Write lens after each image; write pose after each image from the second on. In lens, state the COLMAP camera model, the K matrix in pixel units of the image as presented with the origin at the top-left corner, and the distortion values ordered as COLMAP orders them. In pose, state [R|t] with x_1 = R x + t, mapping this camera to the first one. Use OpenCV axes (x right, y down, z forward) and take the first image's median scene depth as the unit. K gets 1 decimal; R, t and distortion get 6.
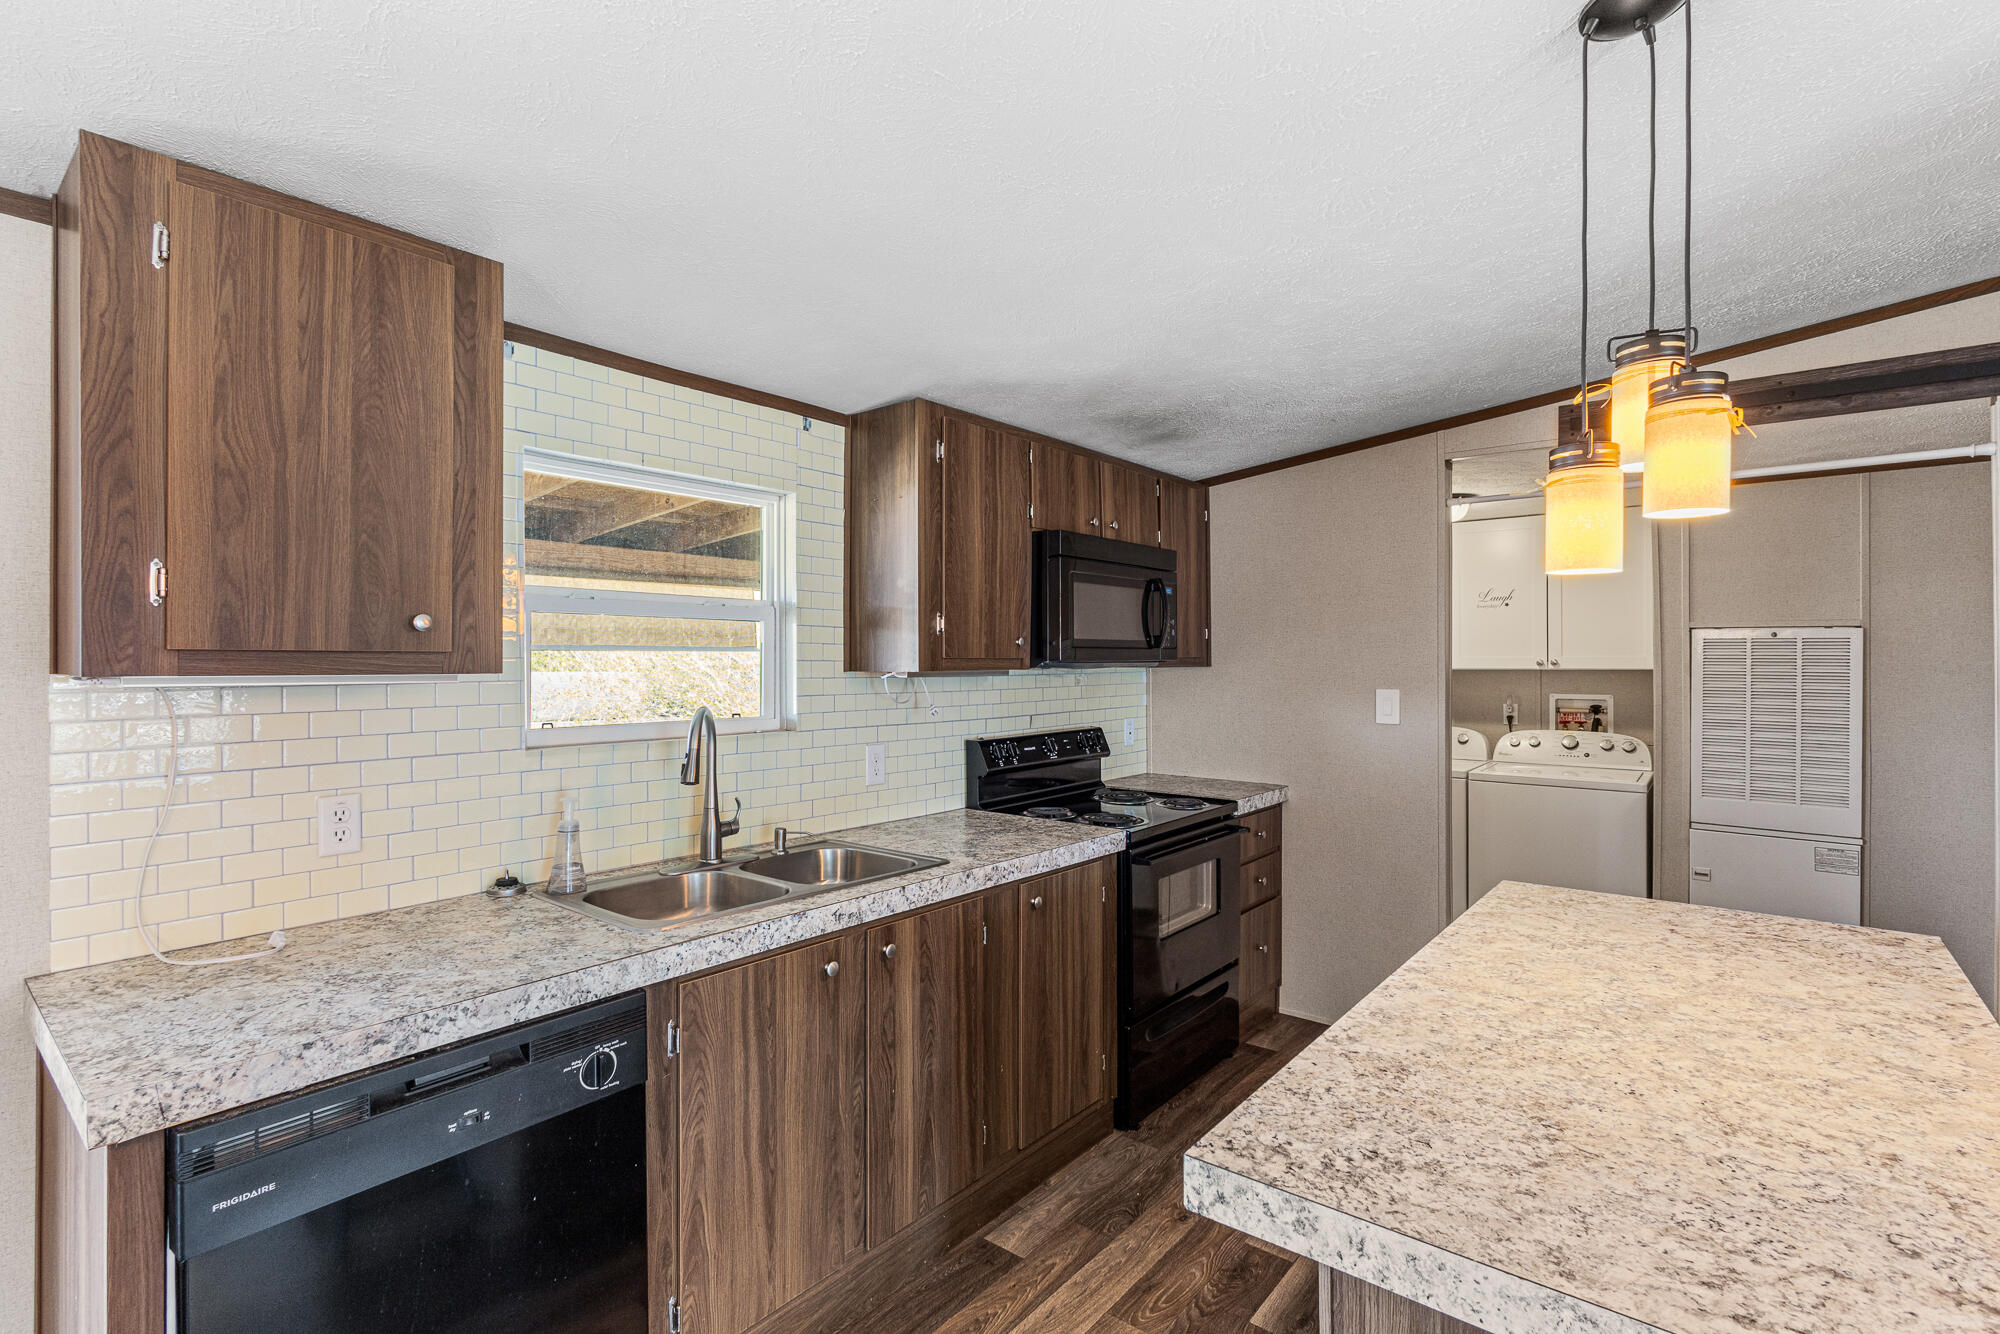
lens RADIAL K [[929.0, 0, 1012.0], [0, 929.0, 672.9], [0, 0, 1]] dist [-0.010459, -0.001371]
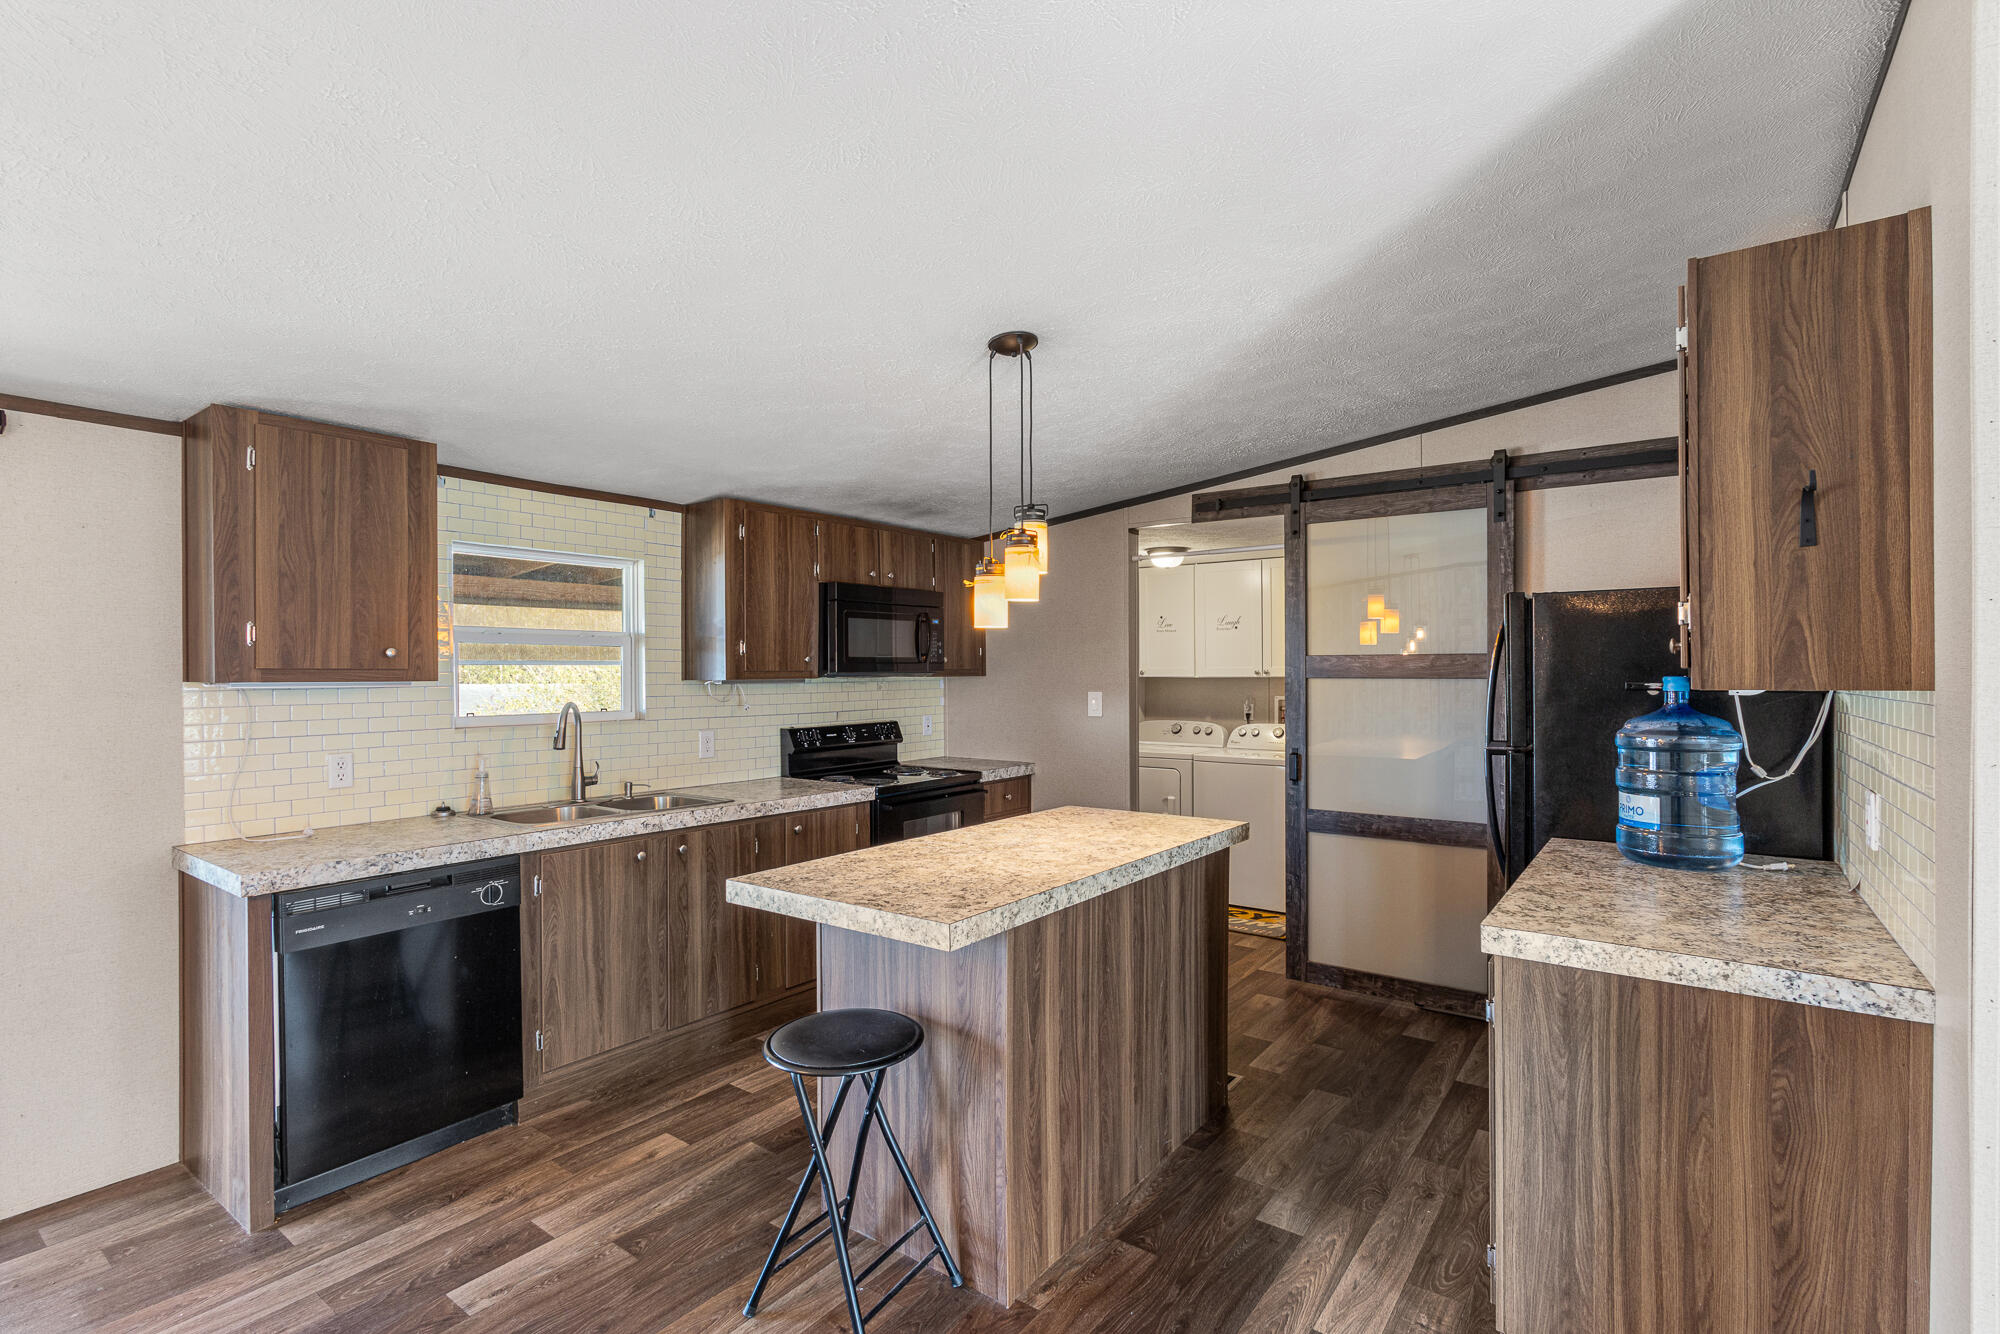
lens RADIAL K [[929.0, 0, 1029.6], [0, 929.0, 681.8], [0, 0, 1]] dist [-0.010459, -0.001371]
pose [[0.998054, -0.006417, 0.062023, 0.287959], [0.006630, 0.999973, -0.003230, 0.009398], [-0.062001, 0.003635, 0.998069, -0.512237]]
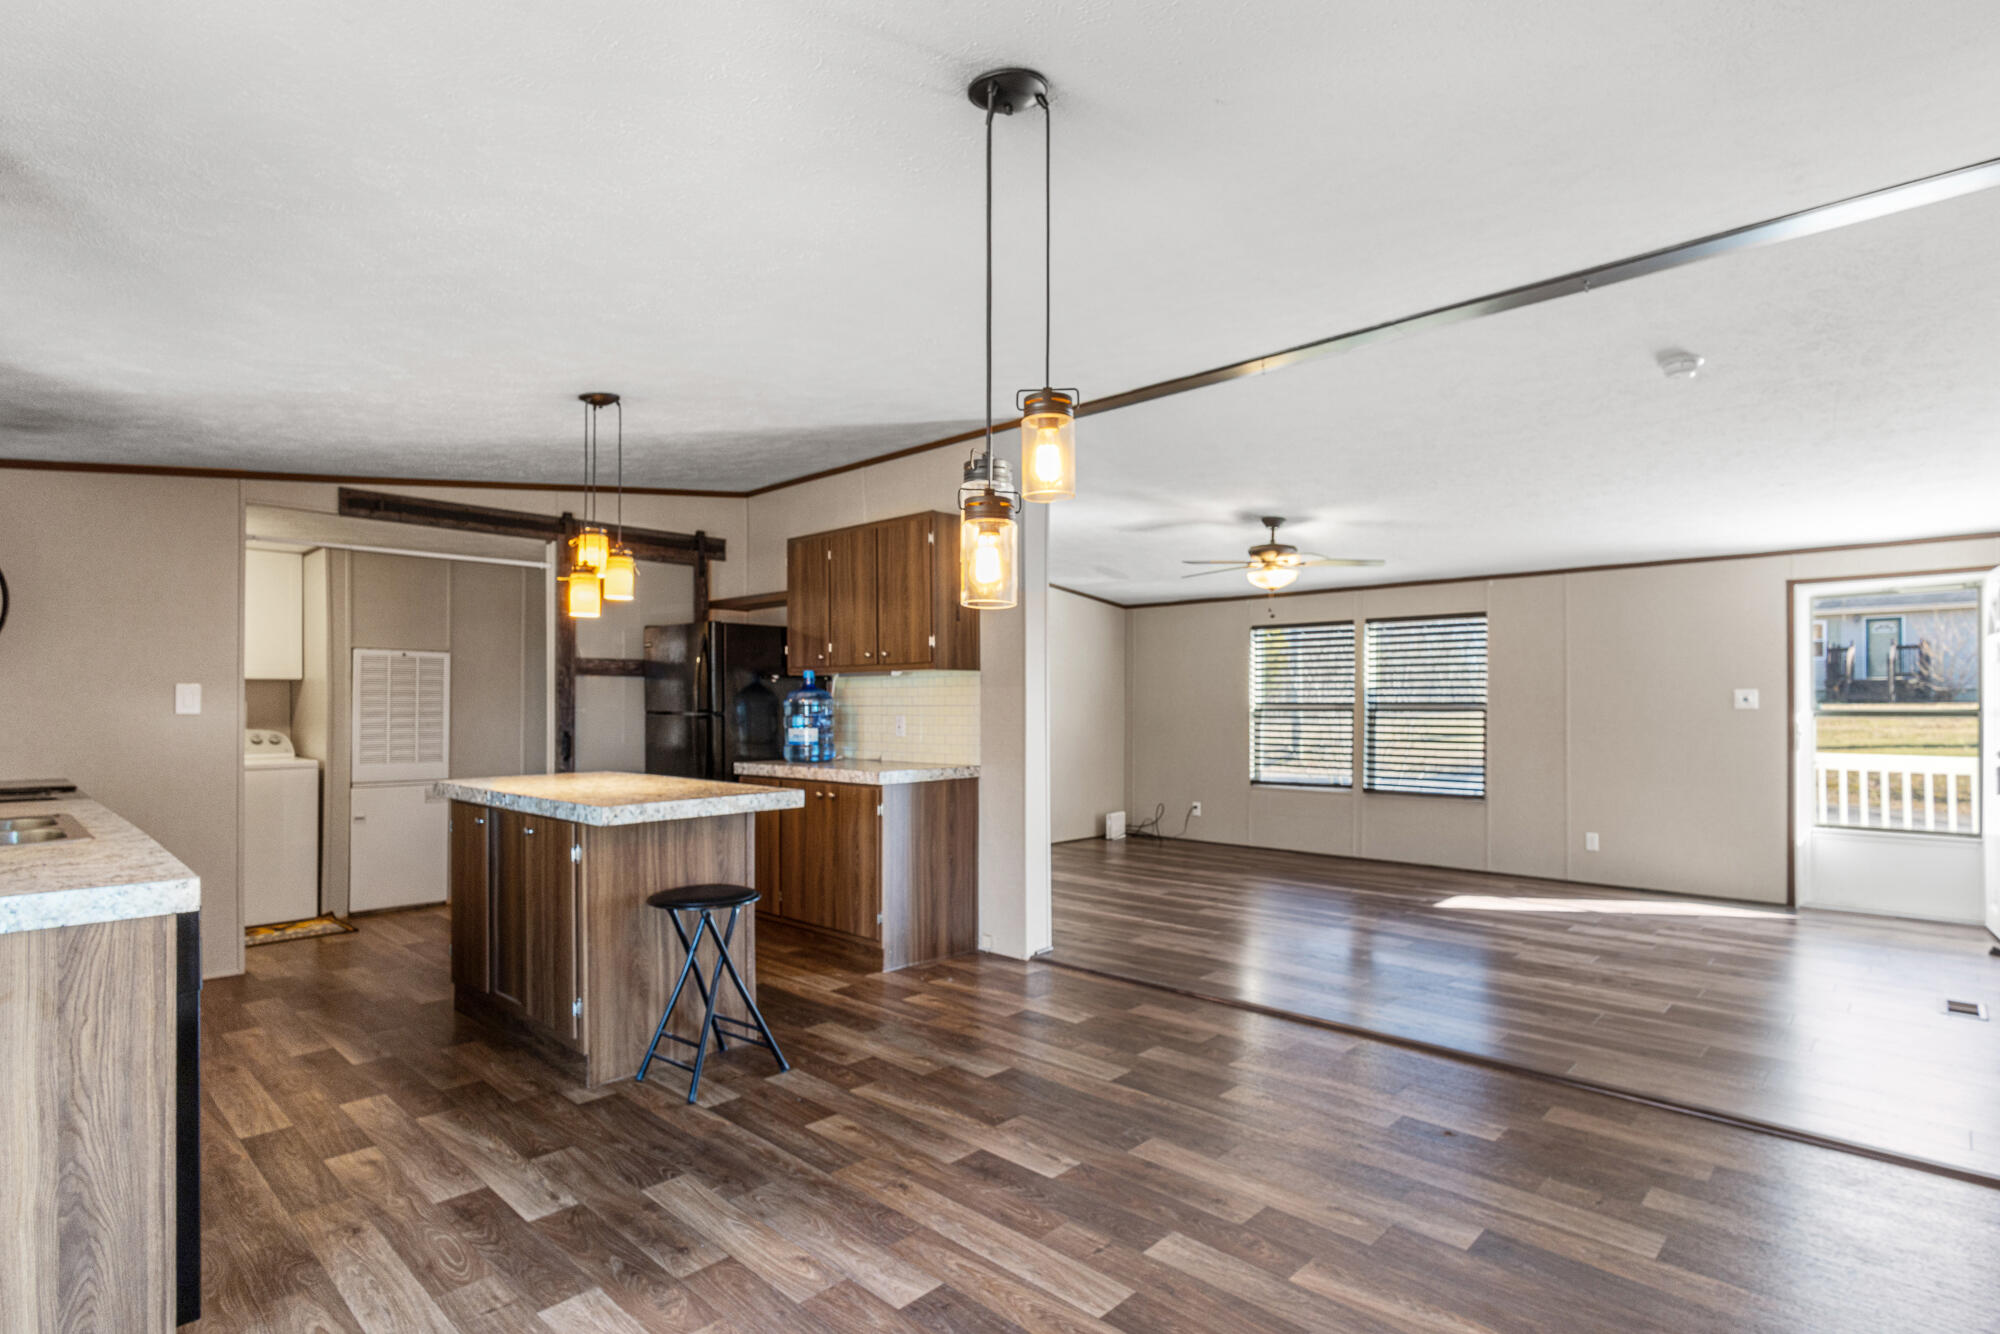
lens RADIAL K [[968.9, 0, 1004.6], [0, 968.9, 705.9], [0, 0, 1]] dist [-0.028027, 0.005890]
pose [[0.085992, -0.000398, 0.996296, -0.948182], [0.009736, 0.999953, -0.000441, 0.075526], [-0.996248, 0.009738, 0.085992, -0.193230]]
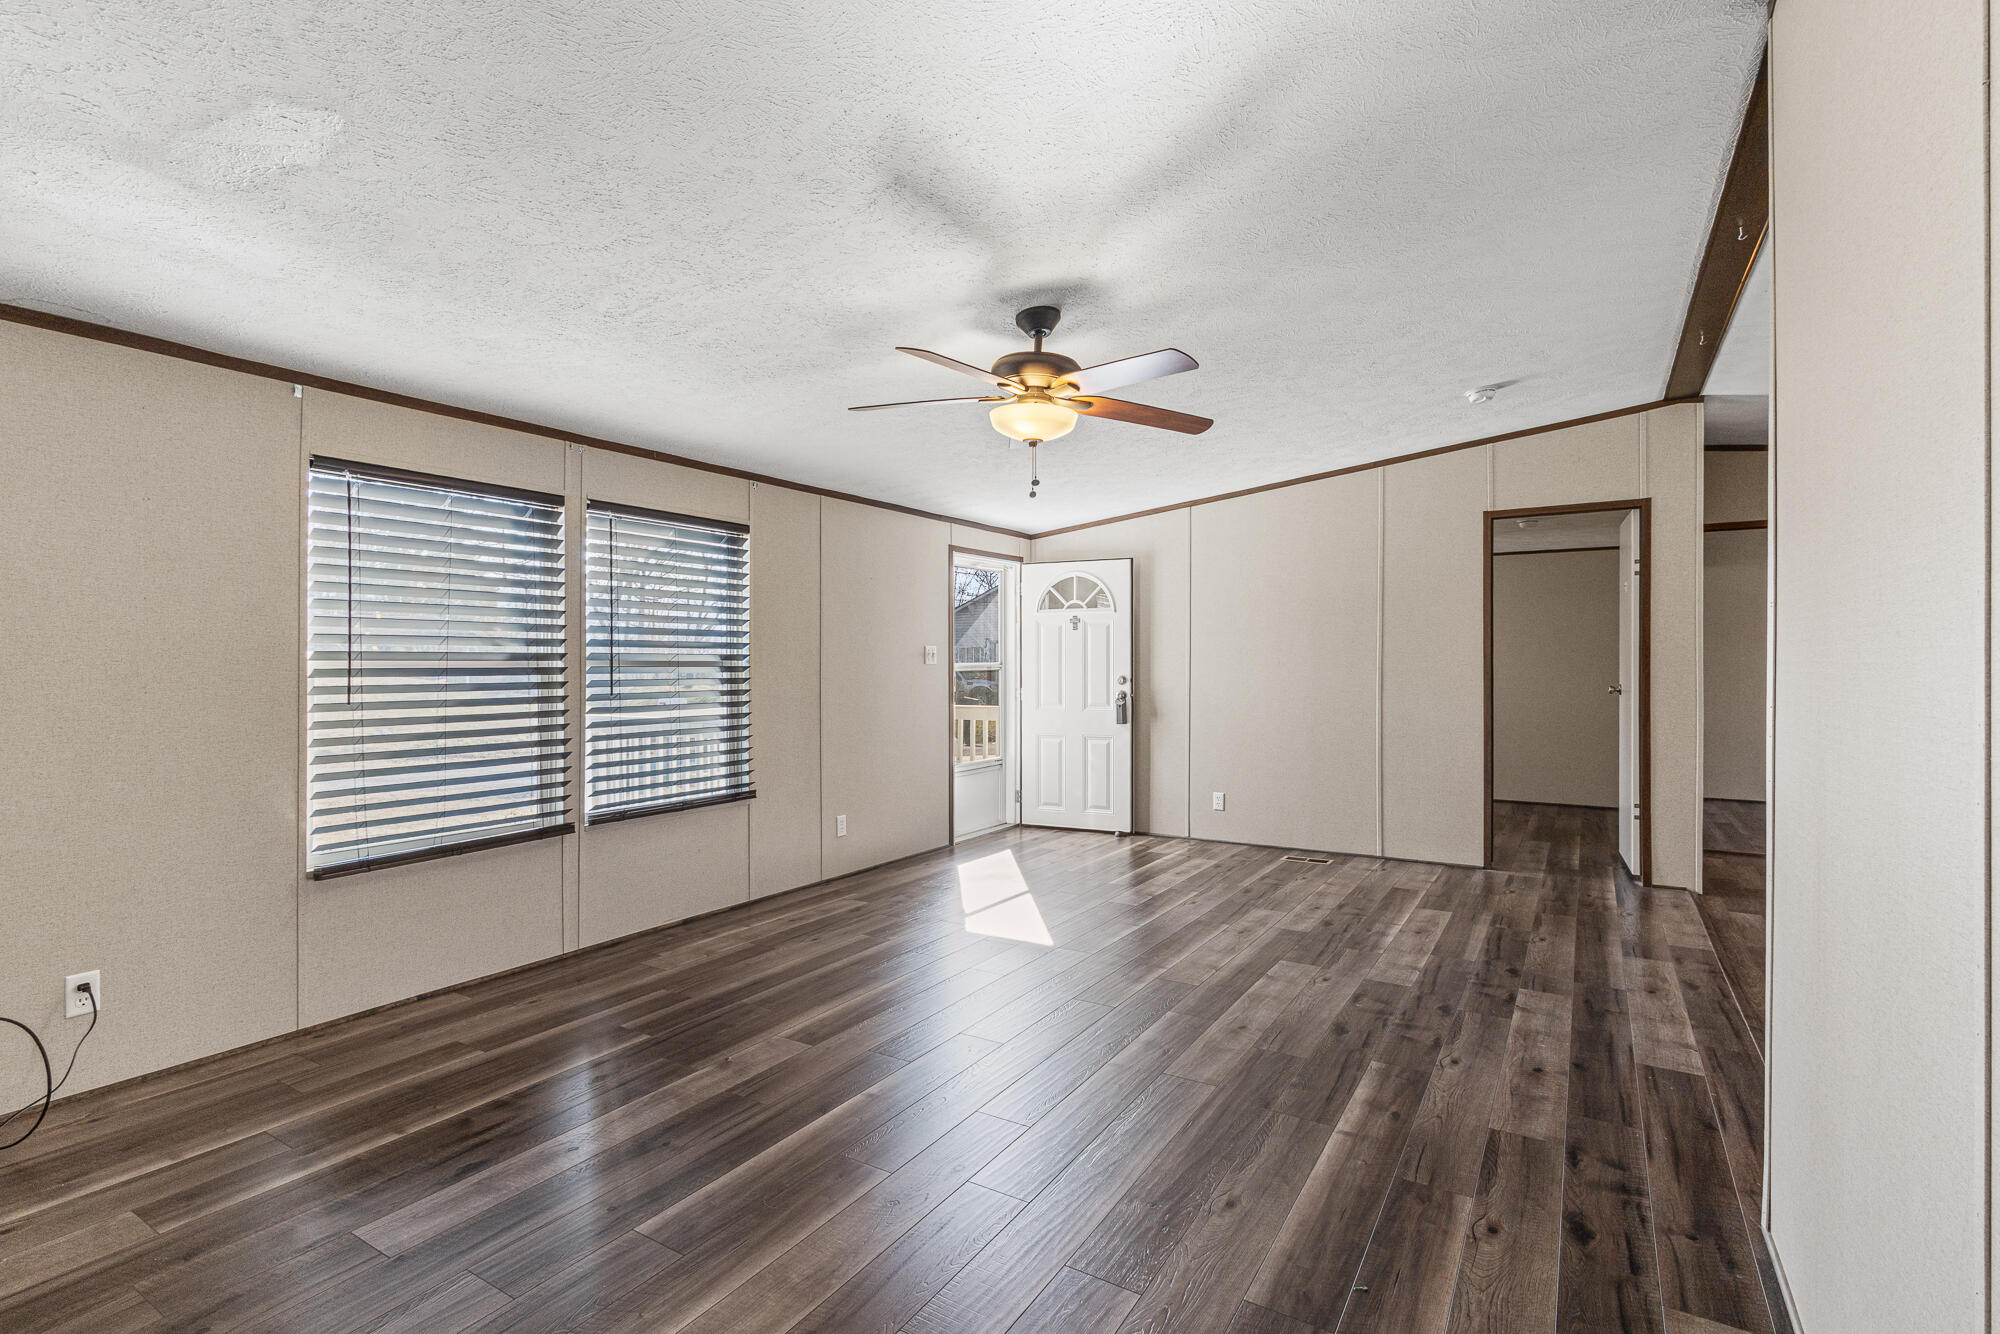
lens RADIAL K [[929.0, 0, 1006.3], [0, 929.0, 662.9], [0, 0, 1]] dist [-0.010459, -0.001371]
pose [[-0.992668, 0.000466, -0.120875, 1.414975], [-0.001271, 0.999897, 0.014289, 0.064089], [0.120869, 0.014337, -0.992565, 0.490757]]
